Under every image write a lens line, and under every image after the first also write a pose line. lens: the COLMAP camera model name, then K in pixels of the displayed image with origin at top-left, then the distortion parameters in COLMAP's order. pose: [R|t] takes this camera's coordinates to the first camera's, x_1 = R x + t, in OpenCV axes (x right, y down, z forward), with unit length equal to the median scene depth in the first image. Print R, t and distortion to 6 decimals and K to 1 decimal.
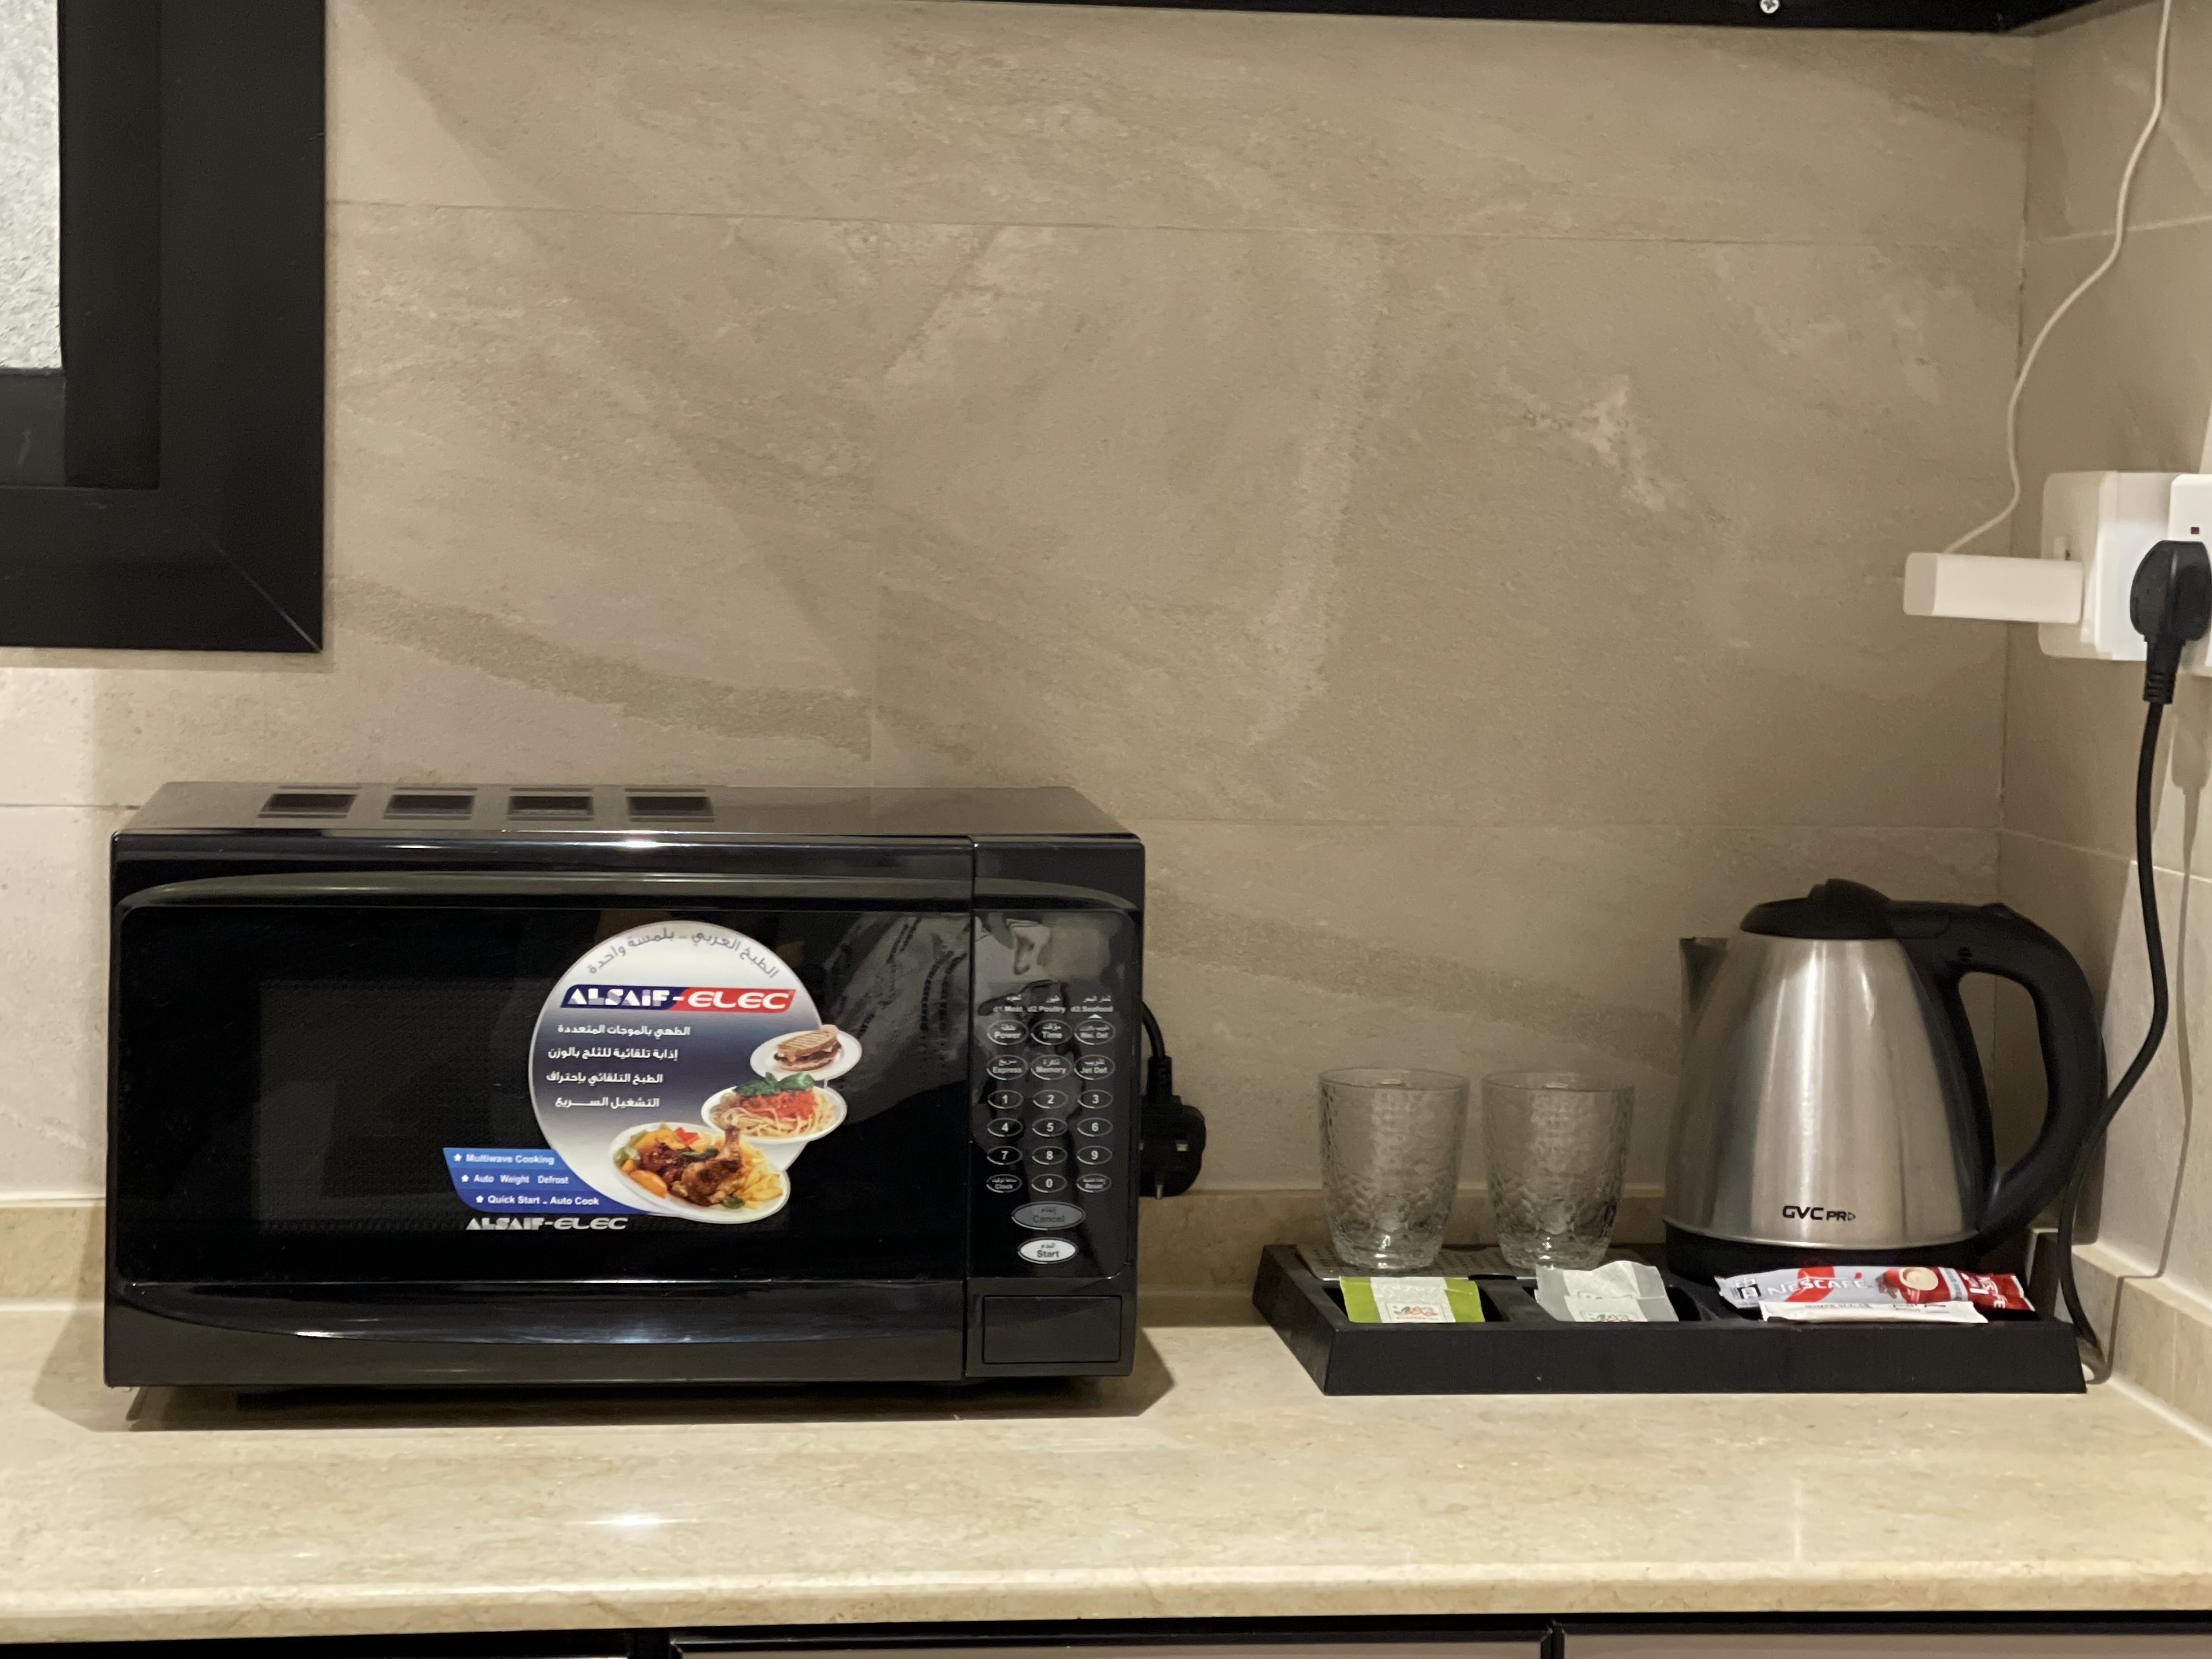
lens RADIAL K [[4478.4, 0, 1106.0], [0, 4478.4, 829.5], [0, 0, 1]] dist [0.053961, 1.864228]
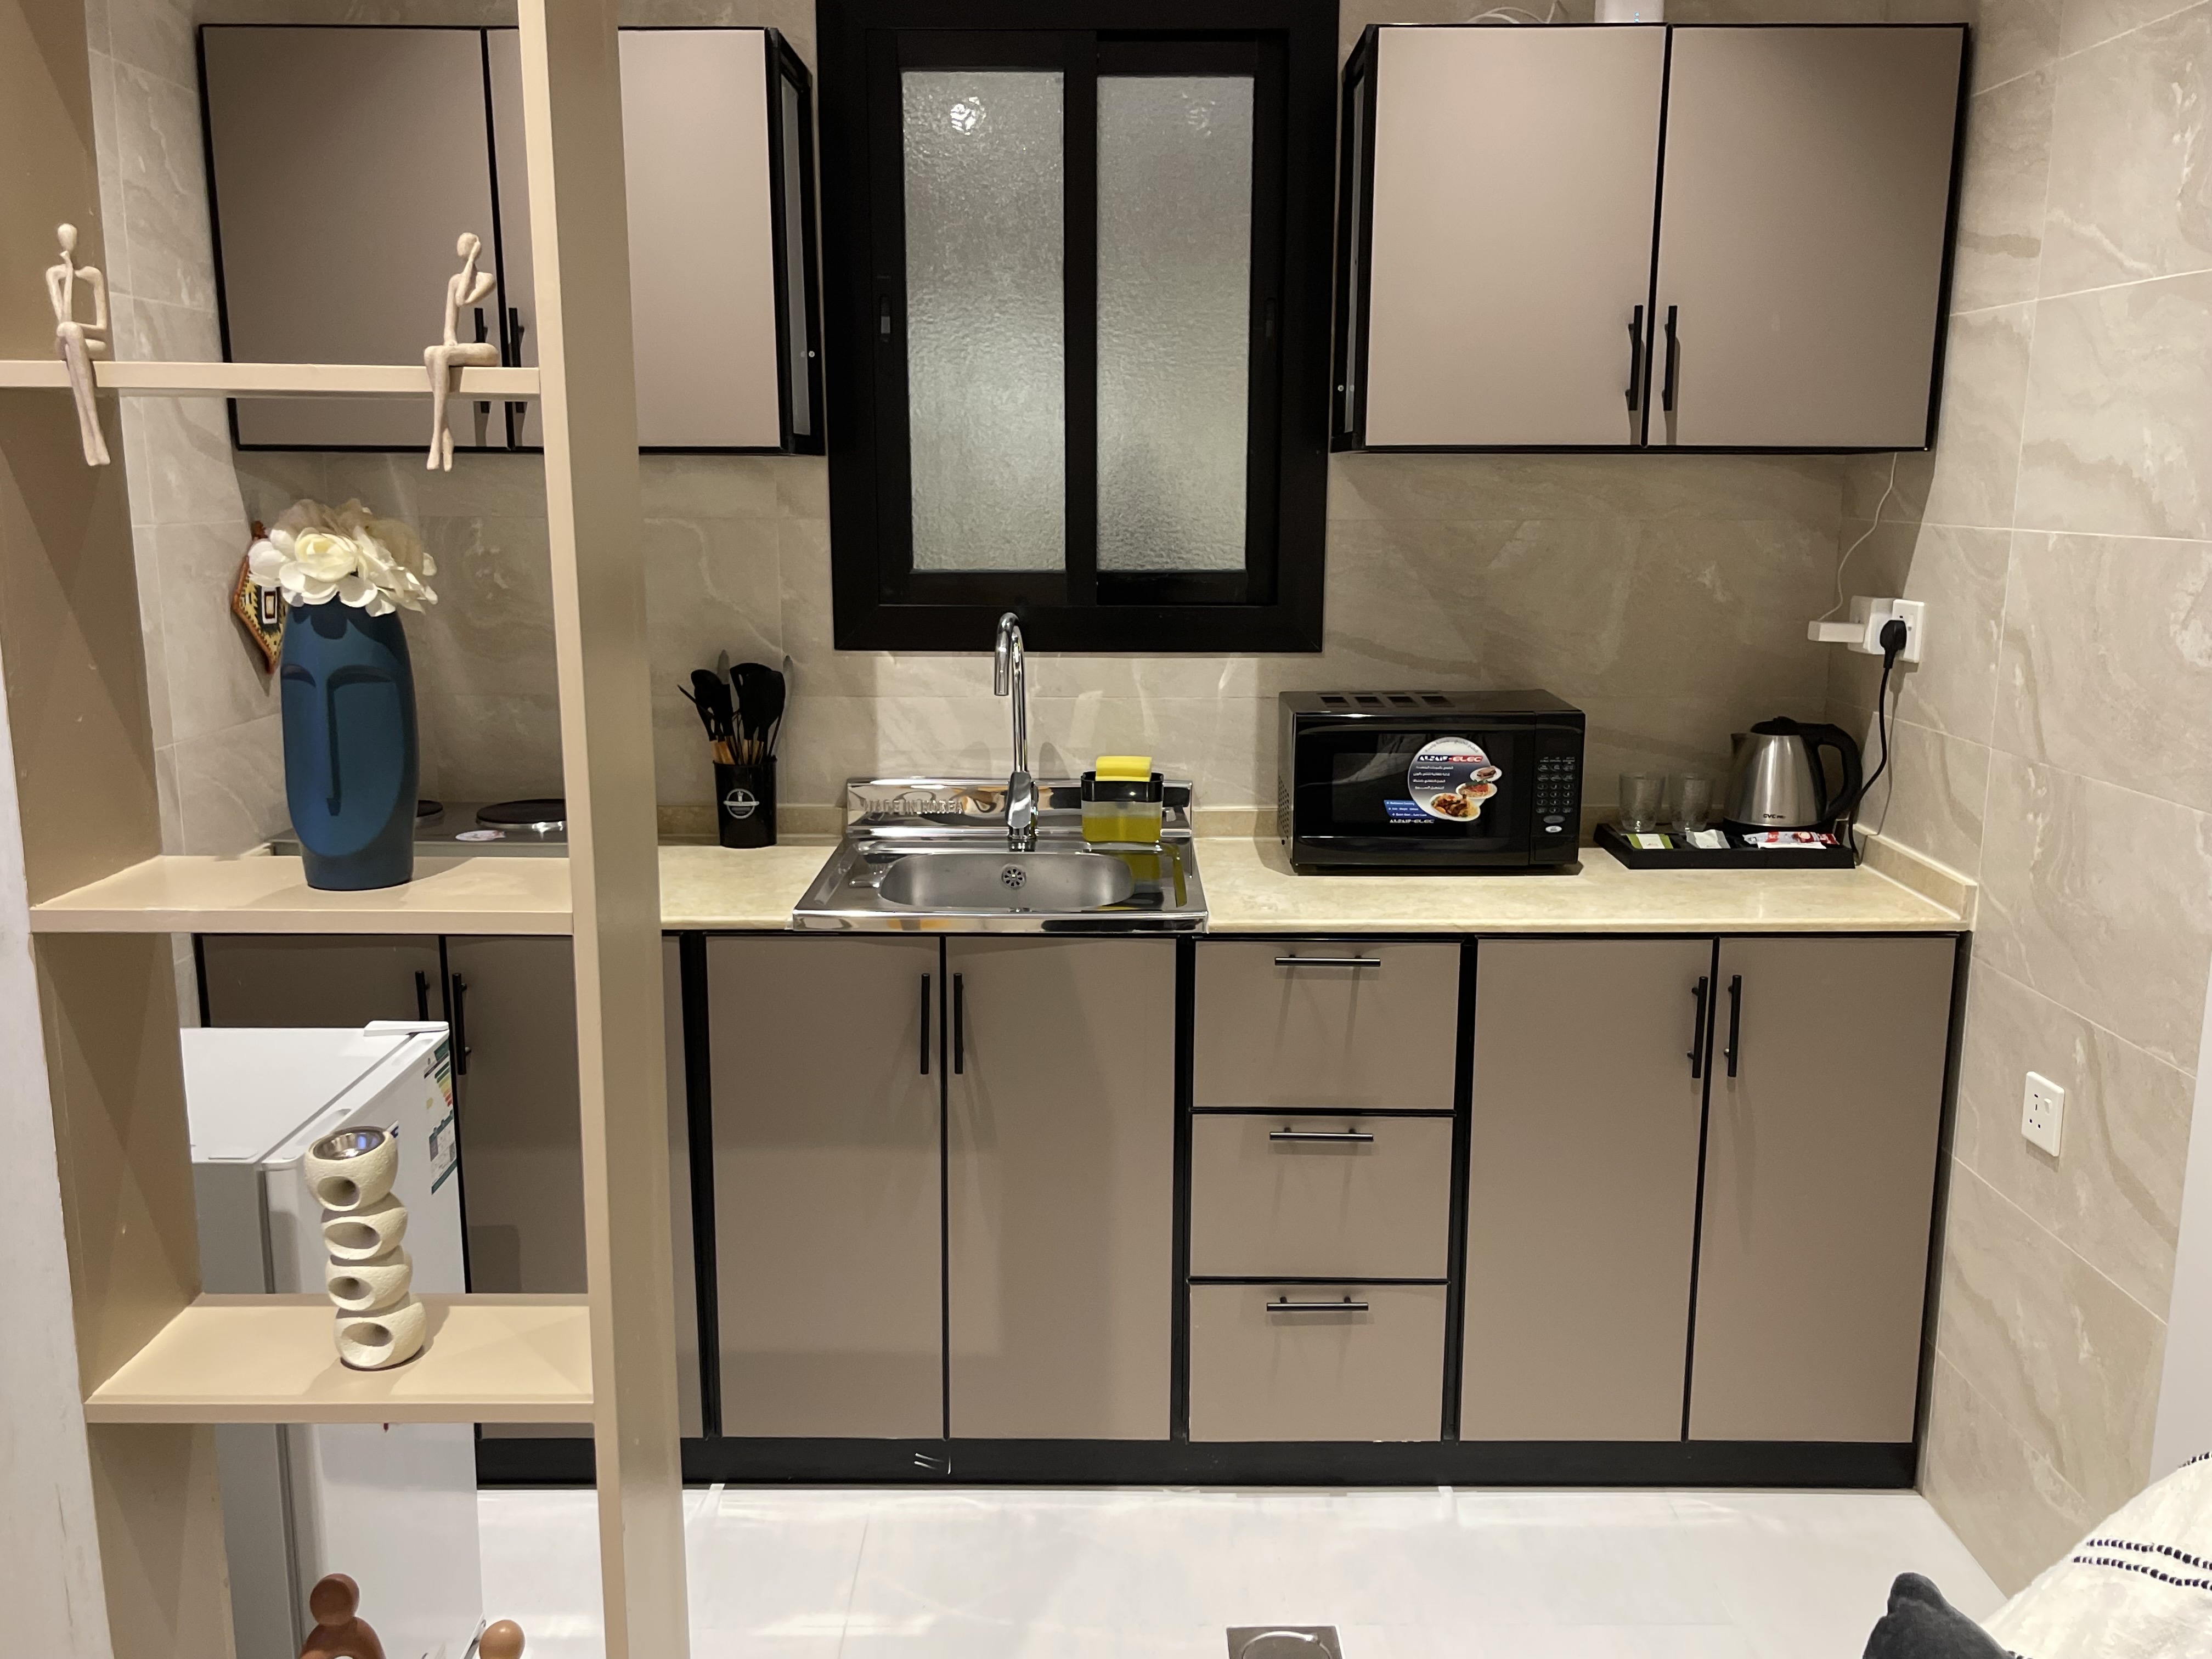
lens RADIAL K [[1835.4, 0, 1106.0], [0, 1835.4, 829.5], [0, 0, 1]] dist [0.059449, -0.005019]
pose [[0.993900, 0.004020, -0.110209, -0.191545], [0.009563, 0.992429, 0.122449, -0.081724], [0.109867, -0.122756, 0.986337, -0.442677]]
